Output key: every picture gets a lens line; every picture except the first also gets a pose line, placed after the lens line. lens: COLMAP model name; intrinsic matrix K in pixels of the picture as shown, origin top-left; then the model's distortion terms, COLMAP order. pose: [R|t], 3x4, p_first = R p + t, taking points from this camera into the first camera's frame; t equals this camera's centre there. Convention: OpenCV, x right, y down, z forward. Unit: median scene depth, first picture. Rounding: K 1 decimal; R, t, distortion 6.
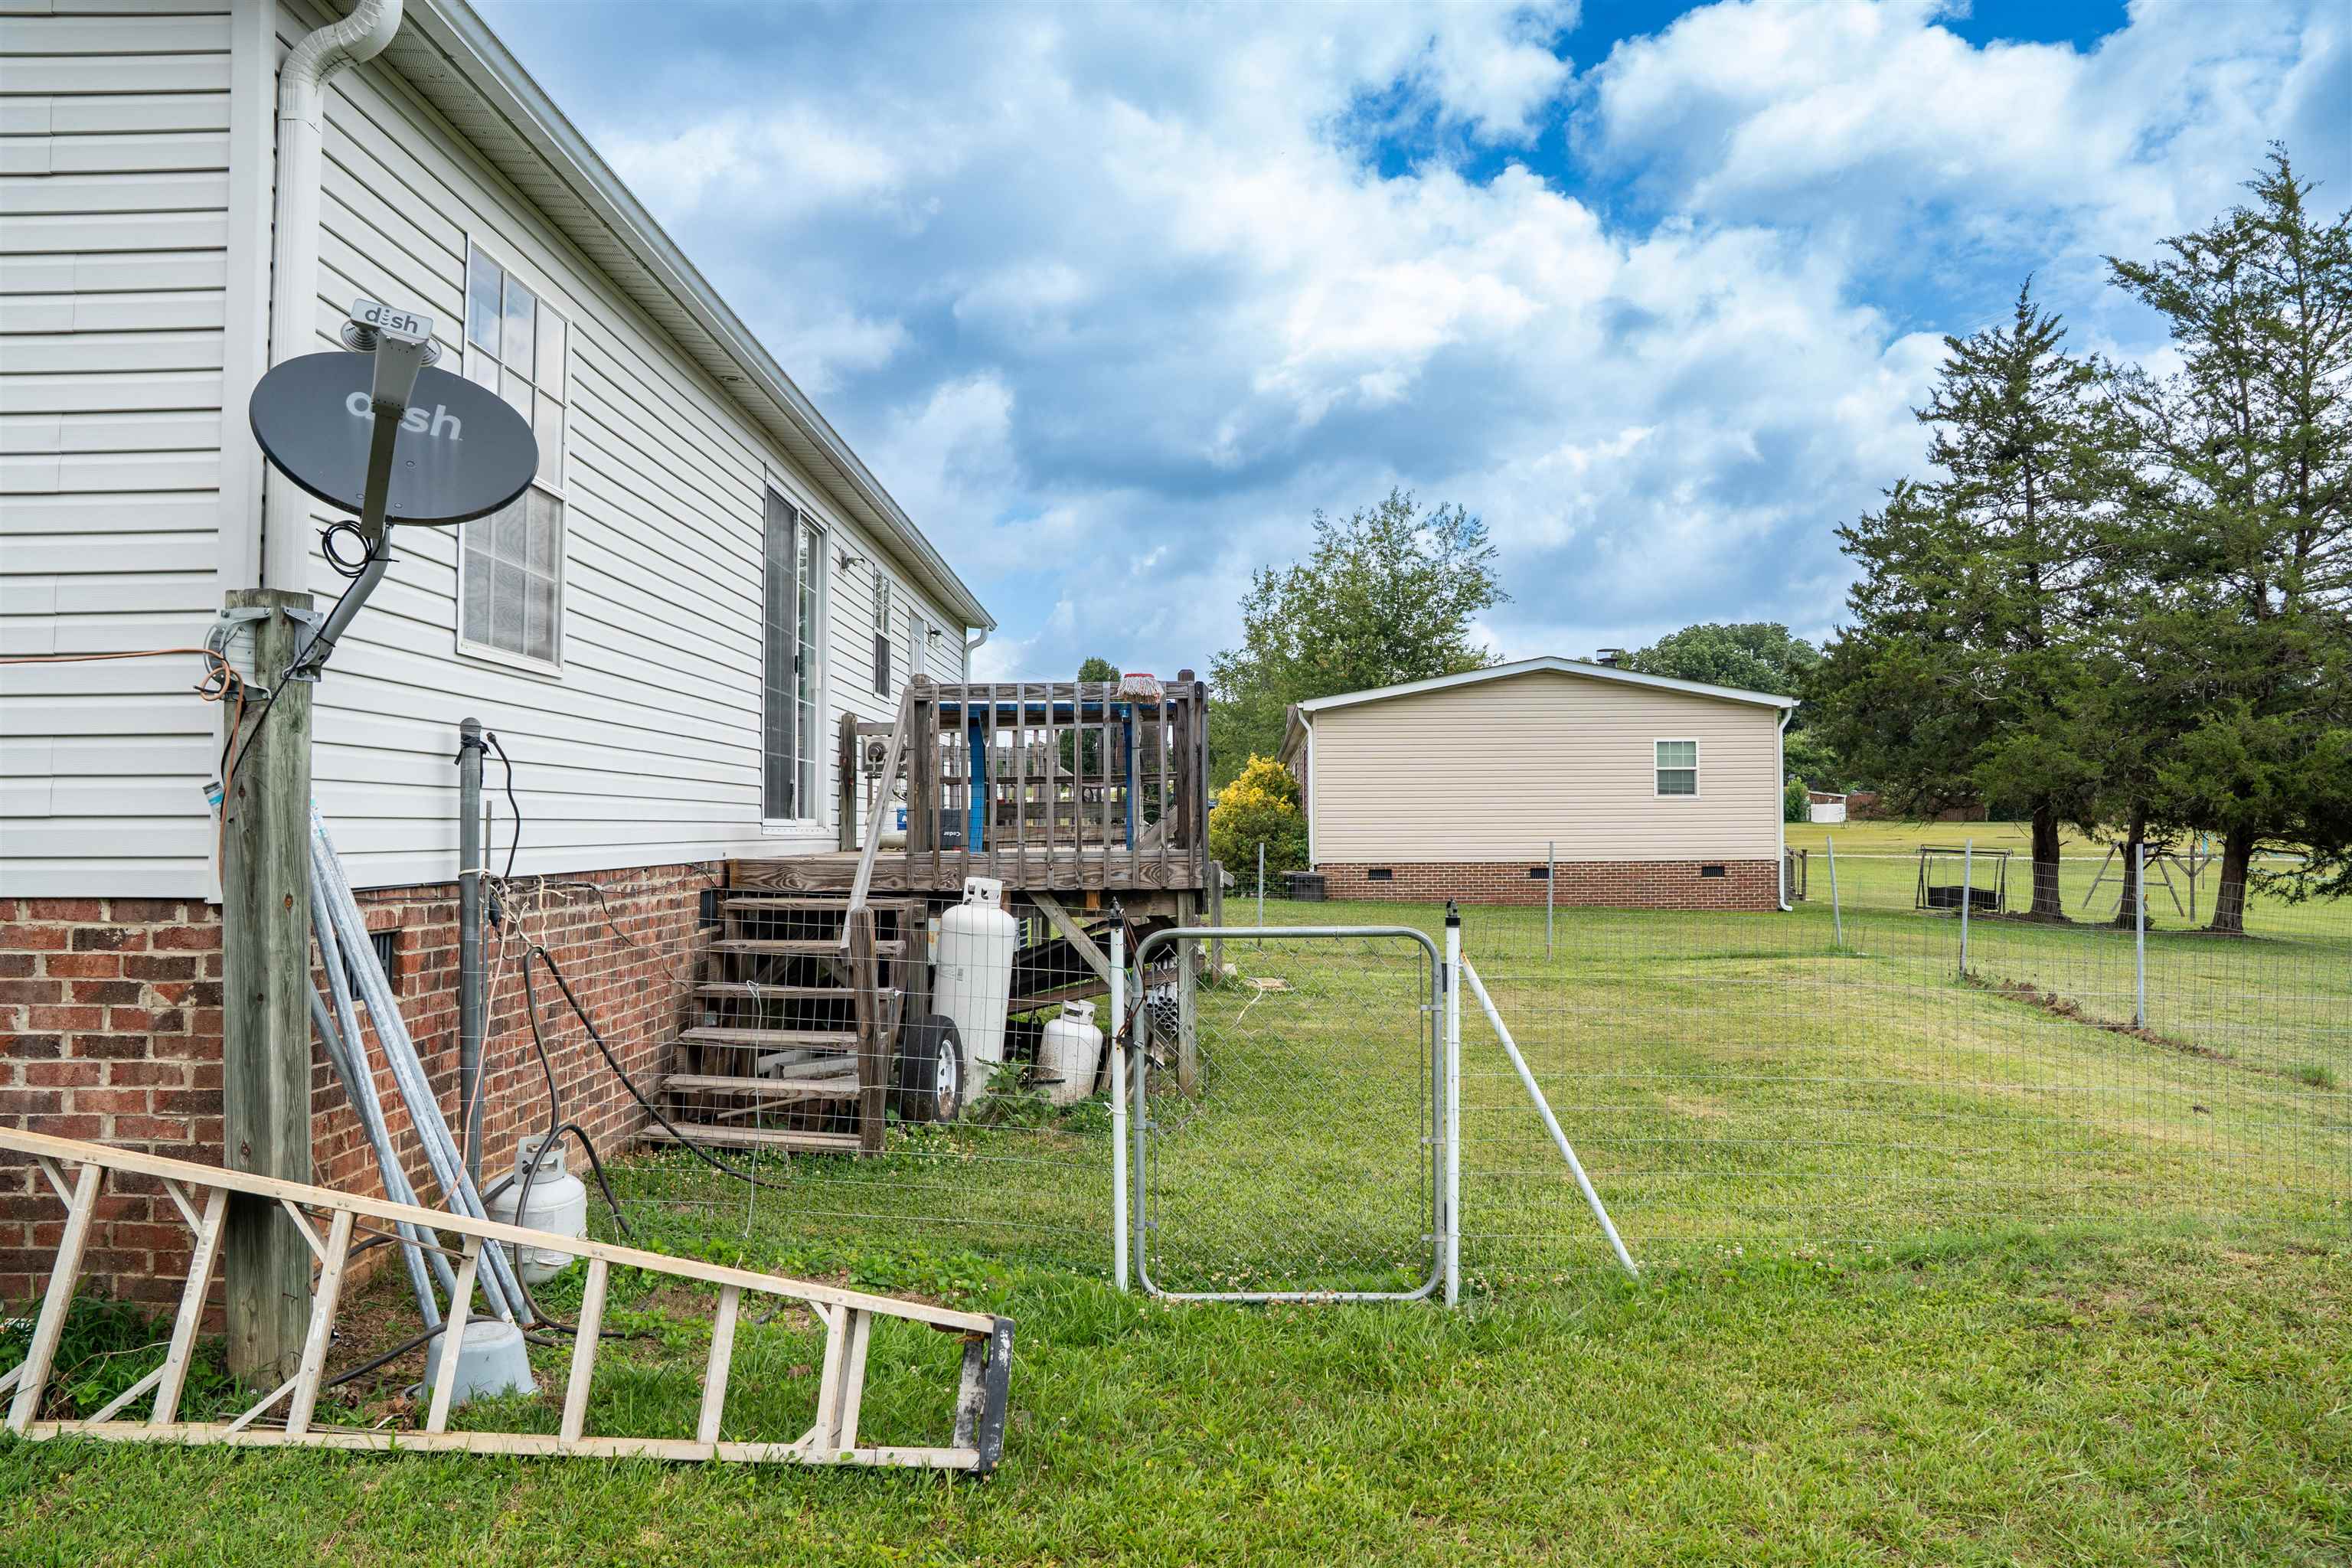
lens RADIAL K [[1664.8, 0, 1196.6], [0, 1664.8, 780.5], [0, 0, 1]] dist [-0.139934, 0.136178]
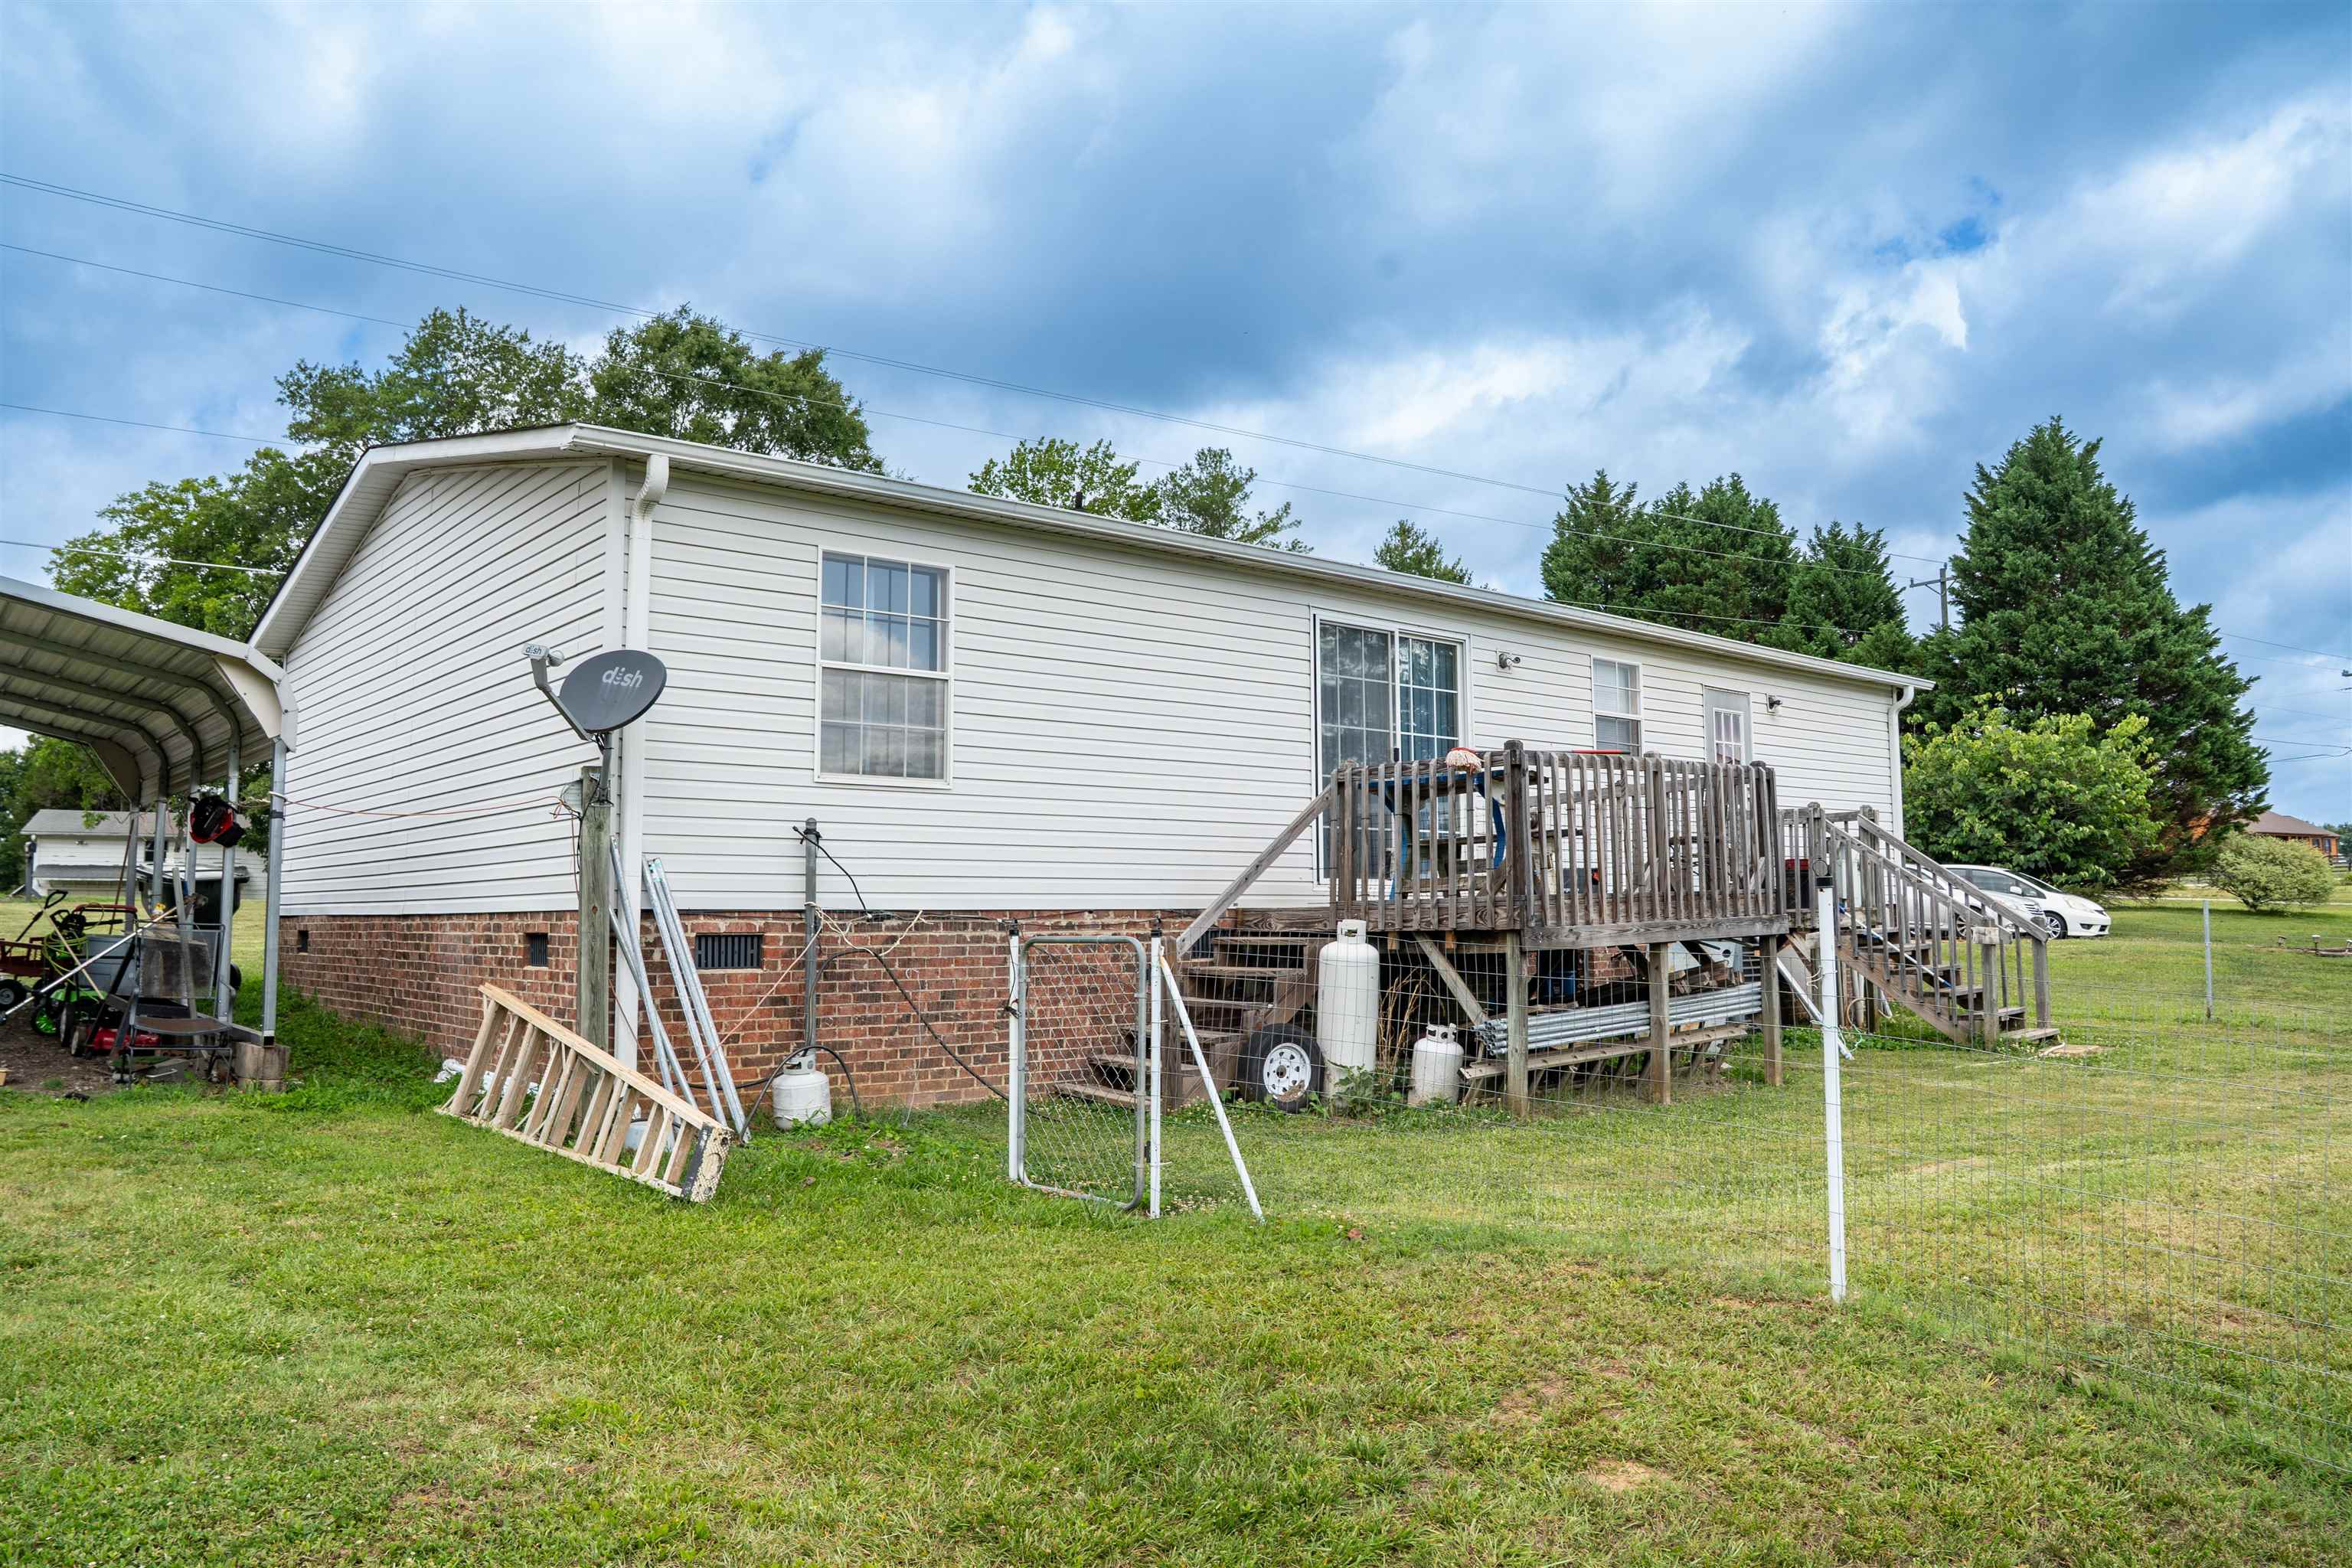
lens RADIAL K [[1664.8, 0, 1196.6], [0, 1664.8, 780.5], [0, 0, 1]] dist [-0.139934, 0.136178]
pose [[0.662048, -0.065098, -0.746628, 0.748891], [0.027462, 0.997659, -0.062635, 0.029125], [0.748958, 0.020963, 0.662286, 0.071726]]
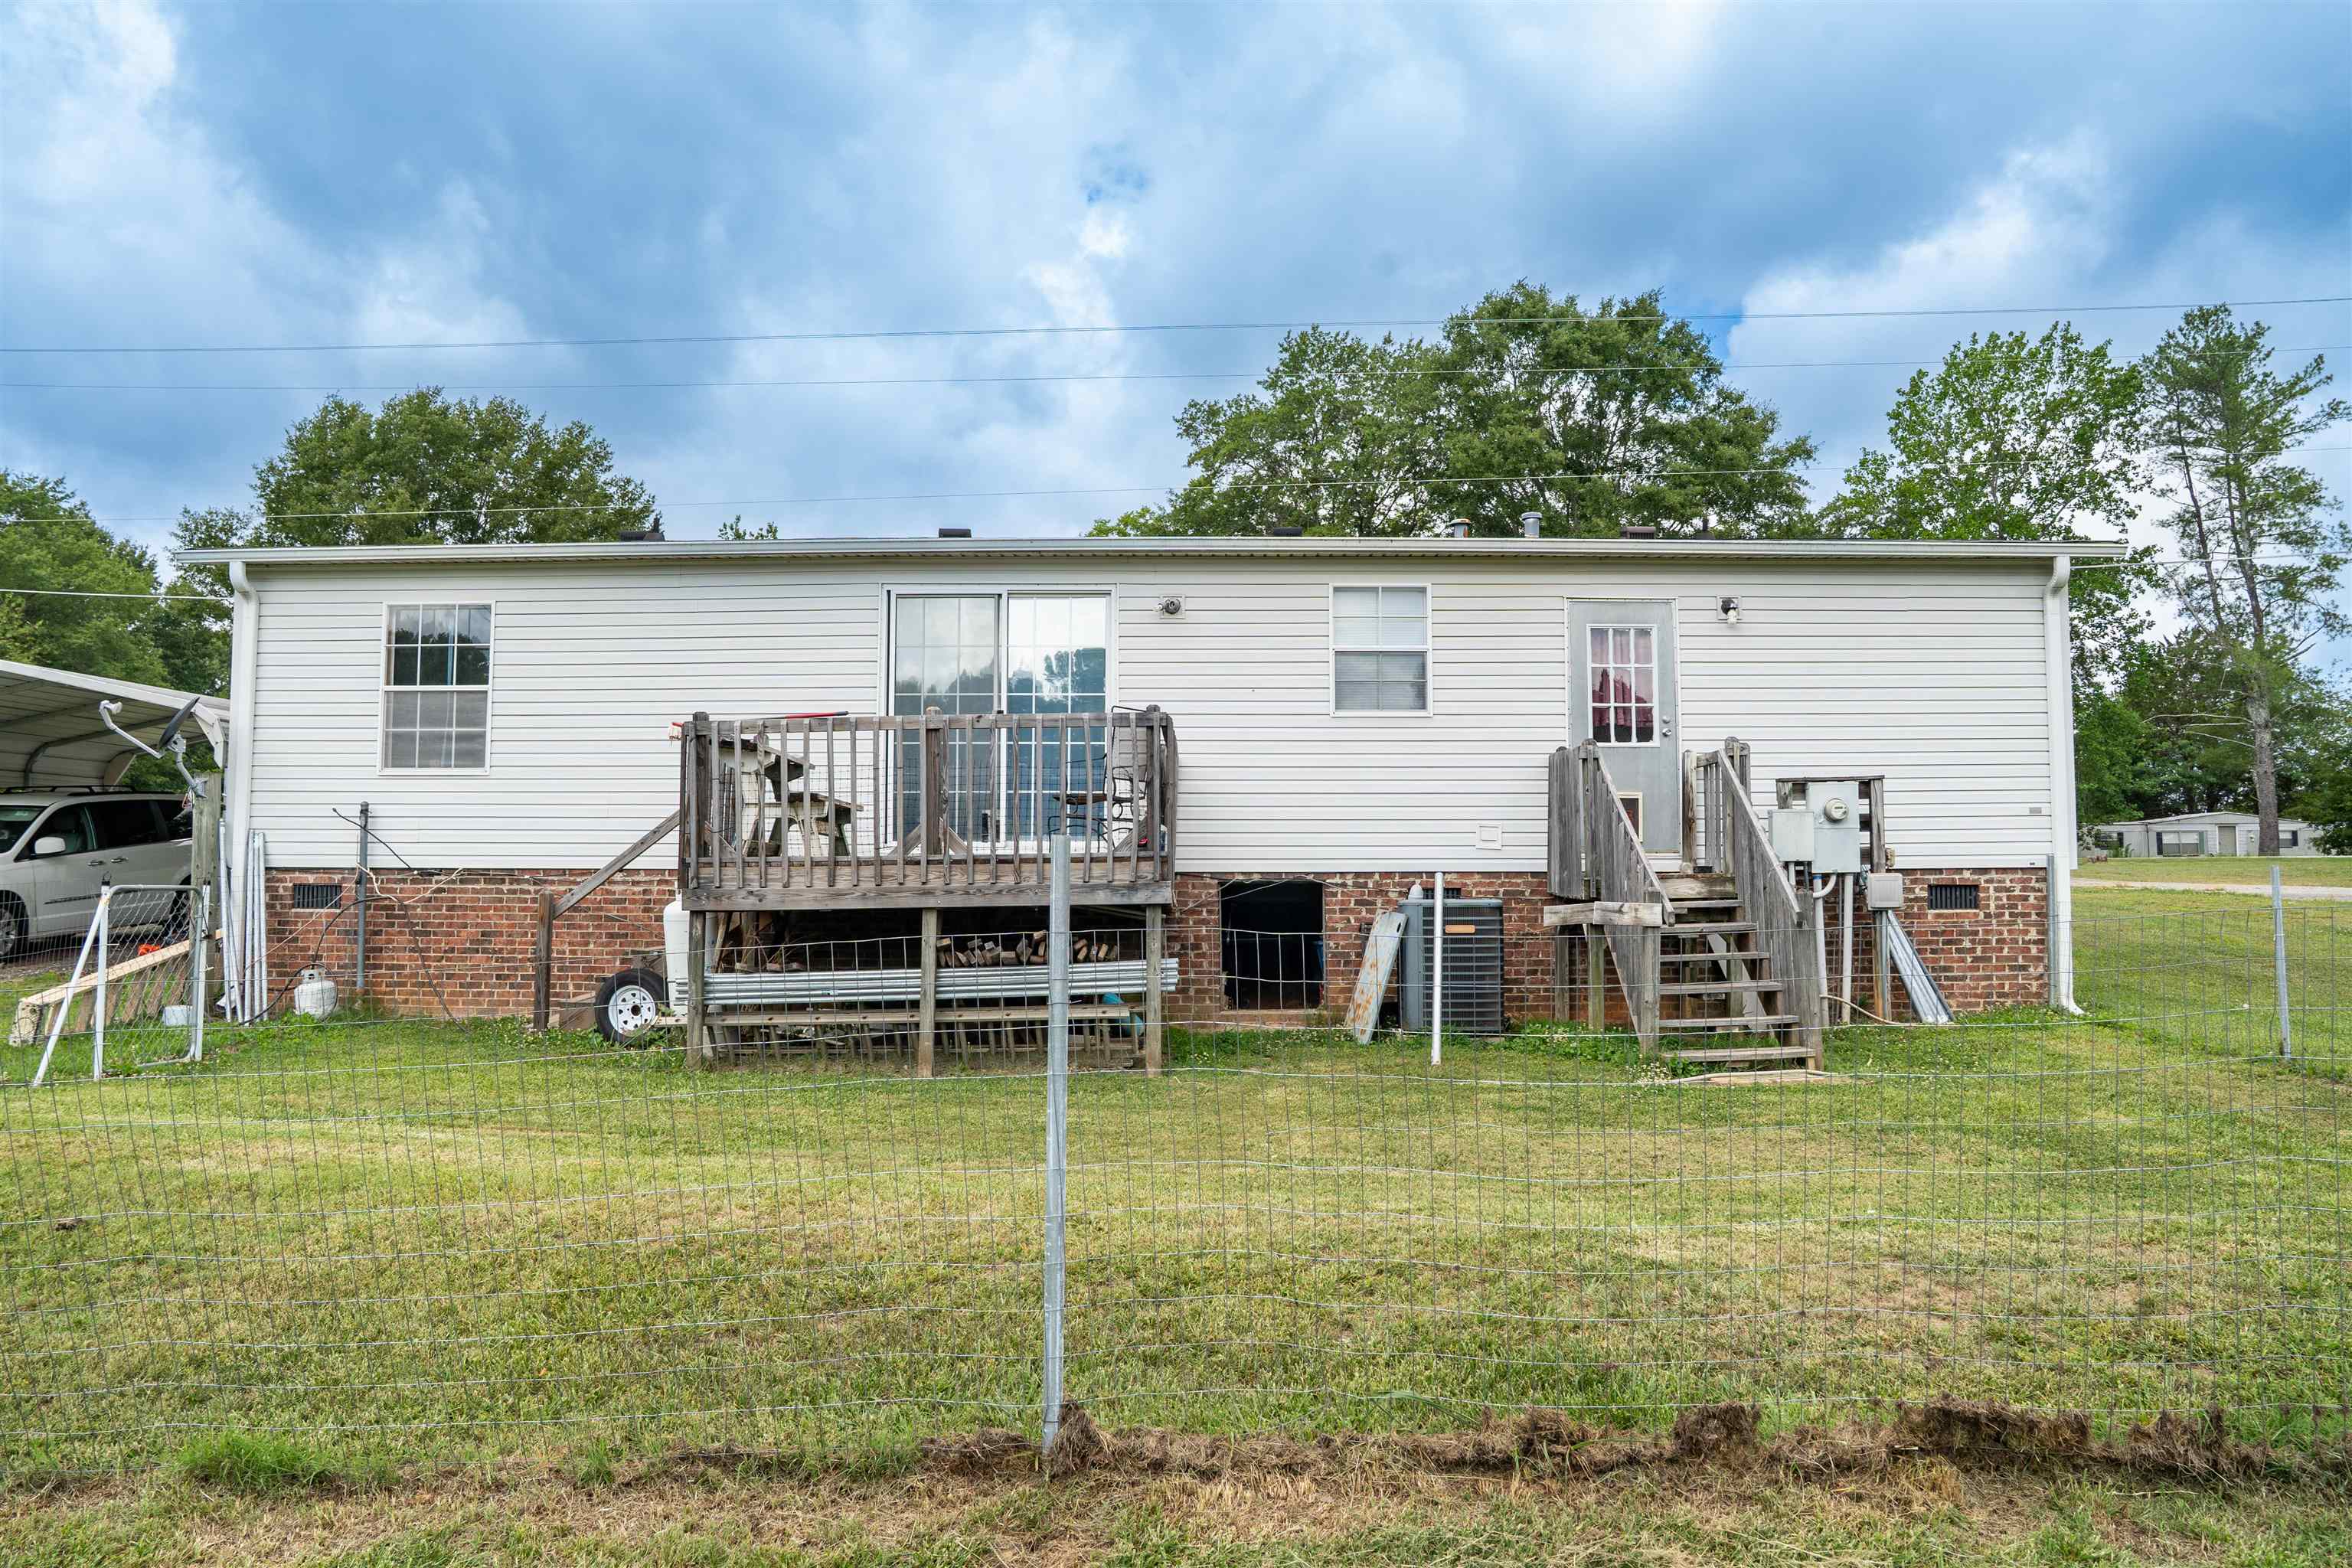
lens RADIAL K [[1664.8, 0, 1196.6], [0, 1664.8, 780.5], [0, 0, 1]] dist [-0.139934, 0.136178]
pose [[-0.003764, -0.055312, -0.998462, 1.263819], [0.026968, 0.998100, -0.055394, 0.063387], [0.999629, -0.027135, -0.002265, 1.428867]]
